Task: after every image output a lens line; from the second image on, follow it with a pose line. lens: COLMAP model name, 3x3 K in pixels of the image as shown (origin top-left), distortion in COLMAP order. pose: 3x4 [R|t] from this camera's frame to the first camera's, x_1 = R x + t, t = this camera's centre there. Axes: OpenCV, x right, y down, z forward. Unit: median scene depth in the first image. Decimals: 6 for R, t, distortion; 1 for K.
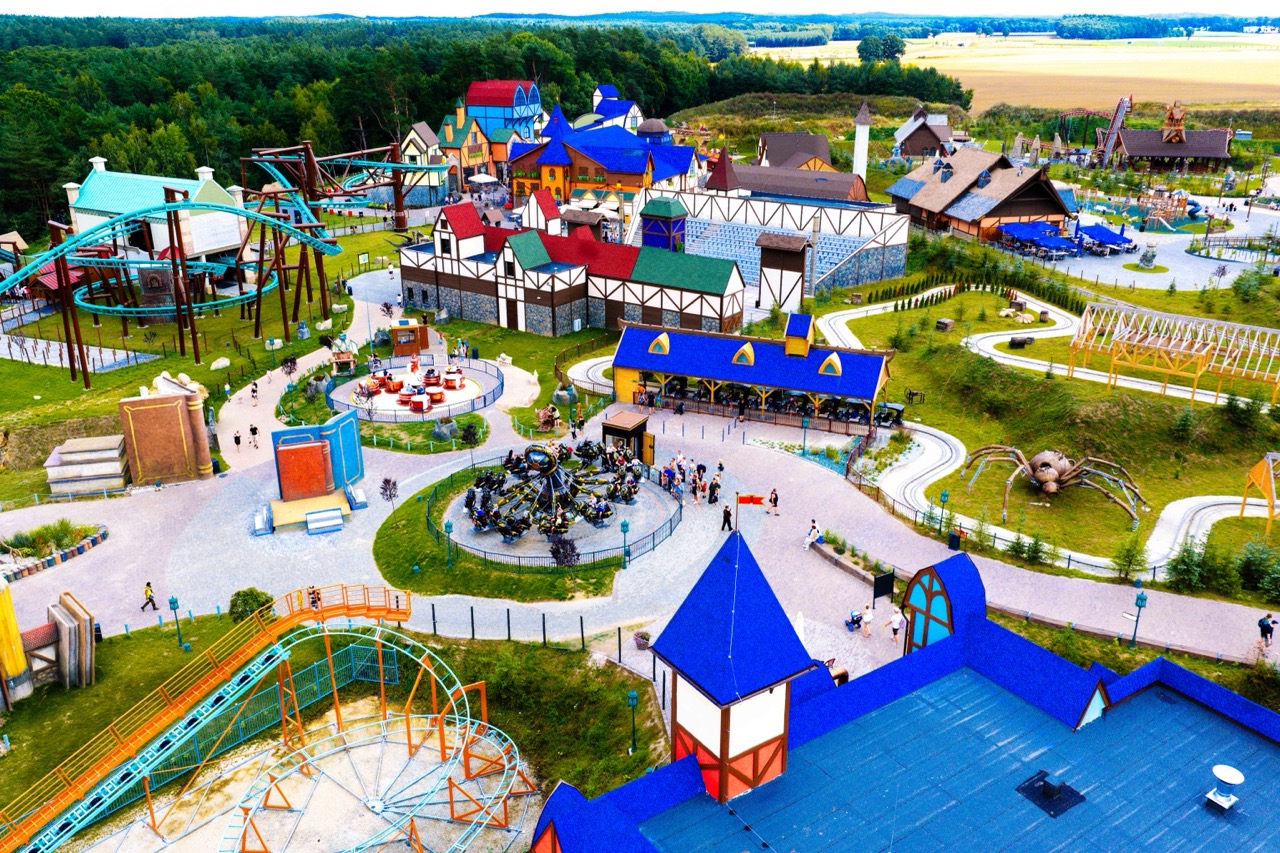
lens RADIAL K [[1029.7, 0, 640.0], [0, 1029.7, 426.5], [0, 0, 1]] dist [0.015060, -0.023024]
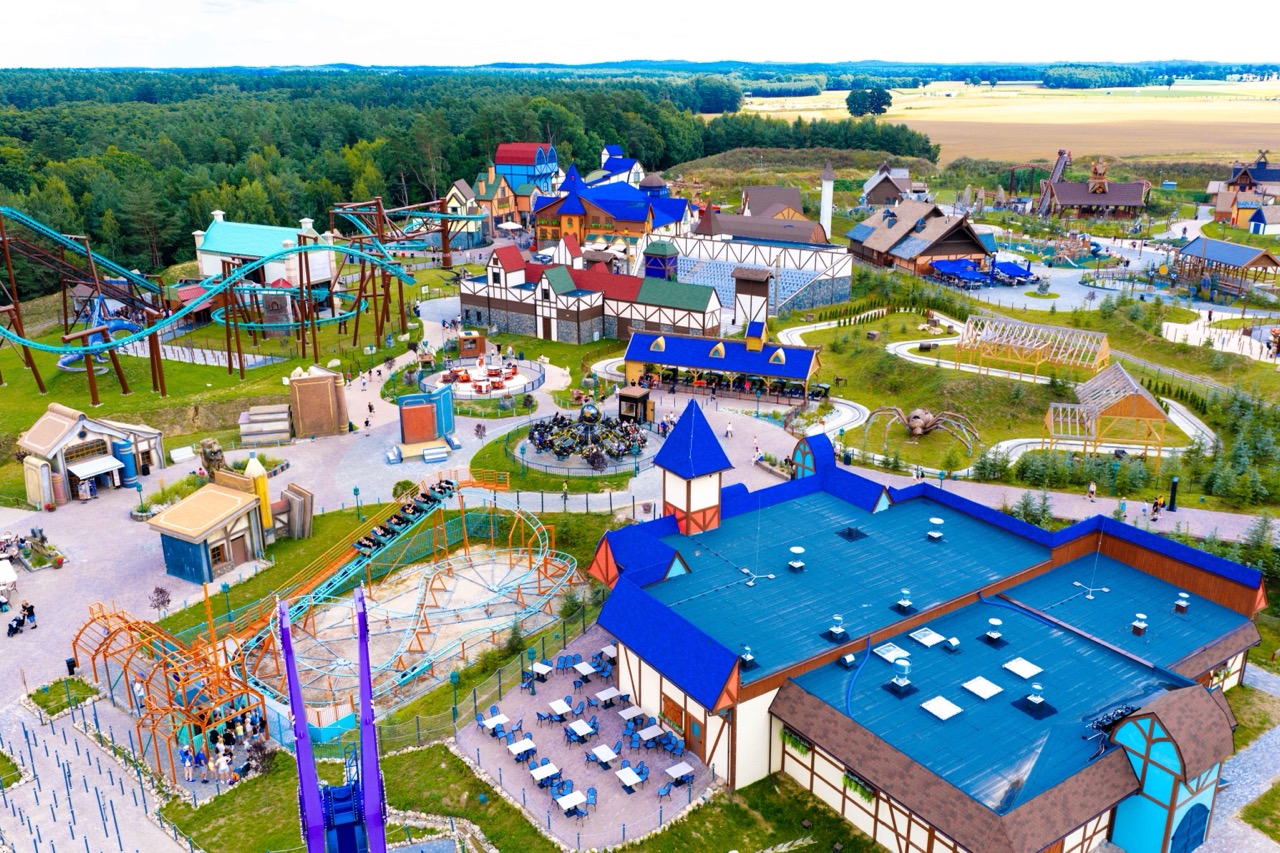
lens RADIAL K [[1029.7, 0, 640.0], [0, 1029.7, 426.5], [0, 0, 1]] dist [0.015060, -0.023024]
pose [[0.999996, -0.002695, -0.000791, -0.003611], [0.002661, 0.999165, -0.040763, 0.067470], [0.000900, 0.040761, 0.999169, -0.301638]]
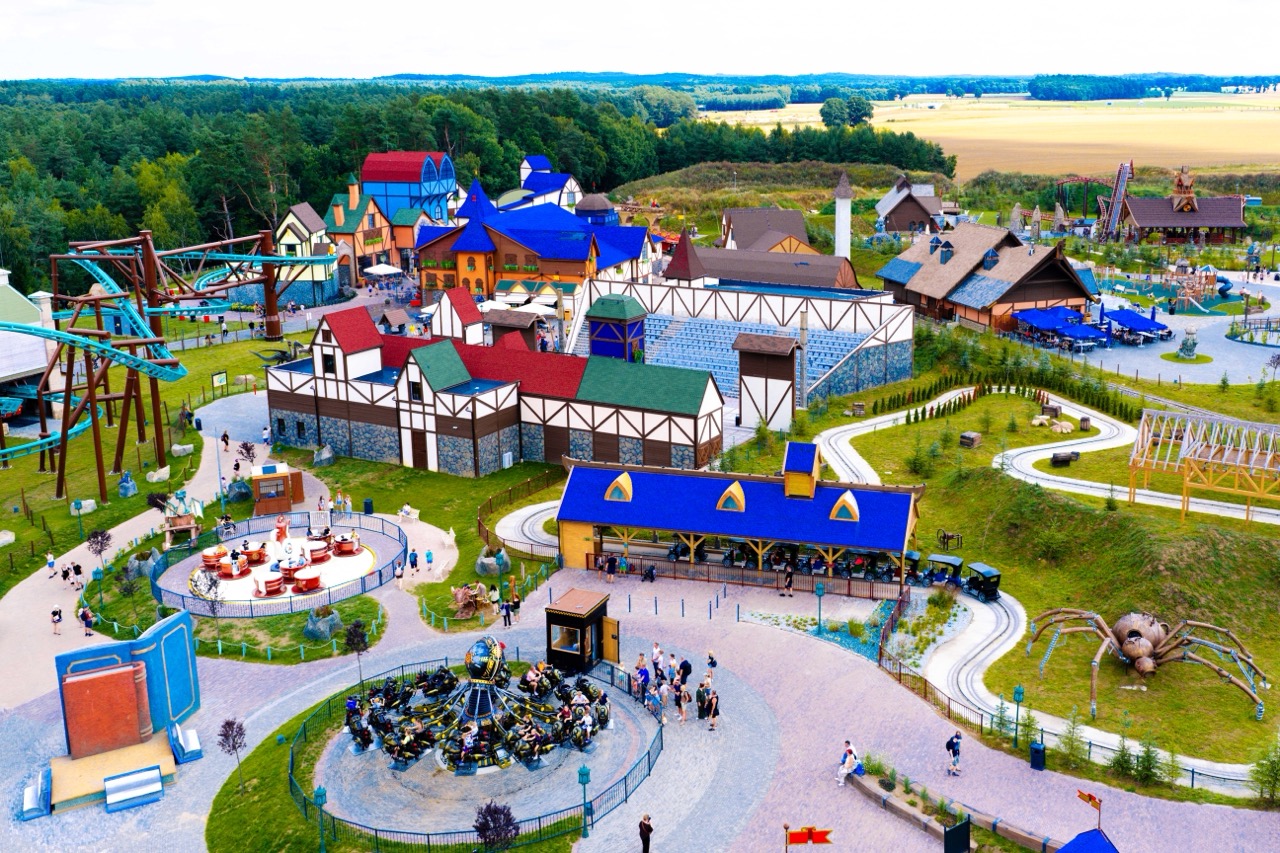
lens RADIAL K [[1221.1, 0, 749.0], [0, 1221.1, 352.2], [0, 0, 1]] dist [0.024641, -0.043921]
pose [[0.990124, -0.032275, 0.136431, -0.004267], [0.053272, 0.986762, -0.153176, -0.027331], [-0.129681, 0.158931, 0.978736, 0.070684]]
